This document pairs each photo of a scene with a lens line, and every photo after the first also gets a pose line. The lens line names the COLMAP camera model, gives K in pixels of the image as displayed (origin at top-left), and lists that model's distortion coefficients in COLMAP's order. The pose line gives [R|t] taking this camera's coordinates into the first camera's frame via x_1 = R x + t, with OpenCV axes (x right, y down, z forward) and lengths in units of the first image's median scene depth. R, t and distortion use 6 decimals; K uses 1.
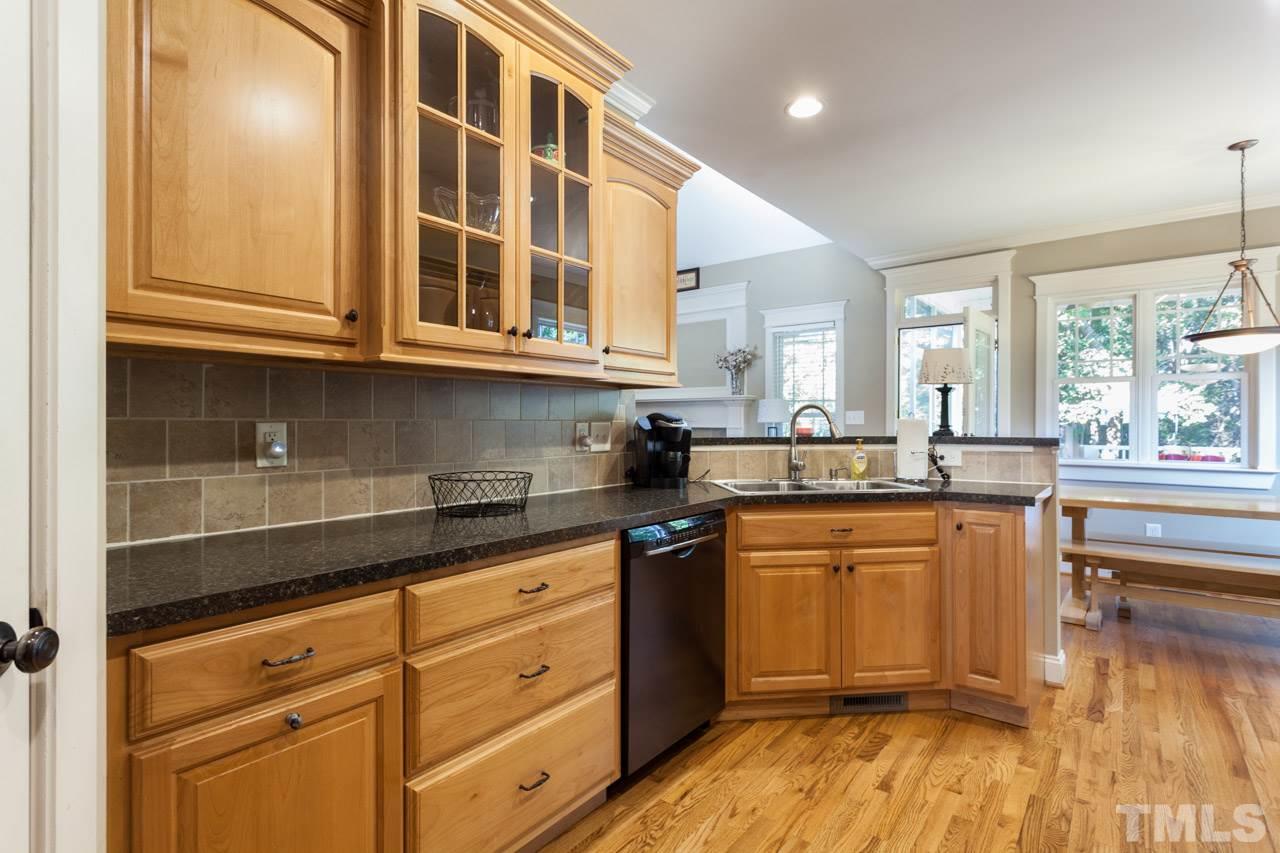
lens RADIAL K [[616.6, 0, 645.4], [0, 616.6, 423.6], [0, 0, 1]] dist [-0.002789, 0.000075]
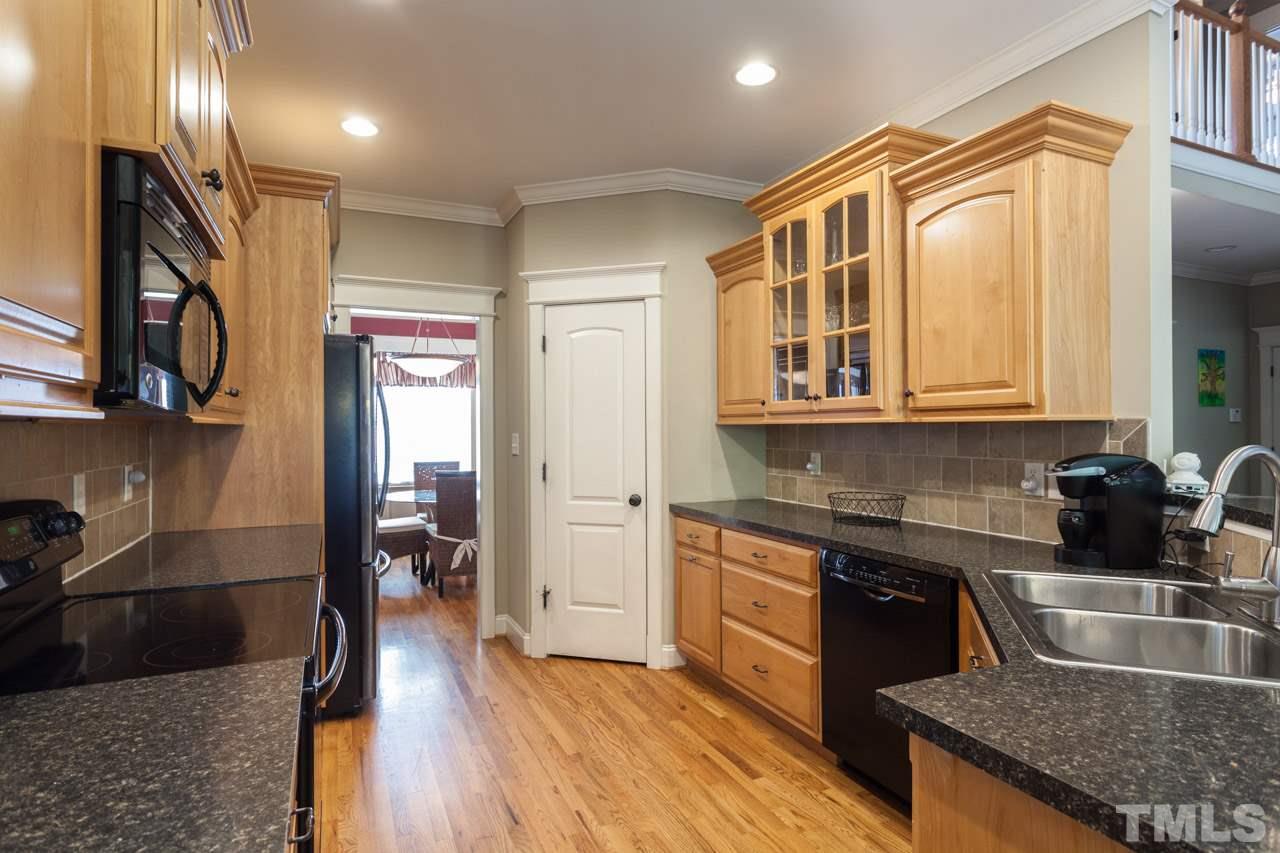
lens RADIAL K [[704.5, 0, 643.6], [0, 704.5, 426.7], [0, 0, 1]] dist [0.000362, 0.002193]
pose [[-0.466516, 0.004403, -0.884502, 0.374672], [0.006022, 0.999980, 0.001802, -0.020790], [0.884492, -0.004486, -0.466533, 0.361002]]
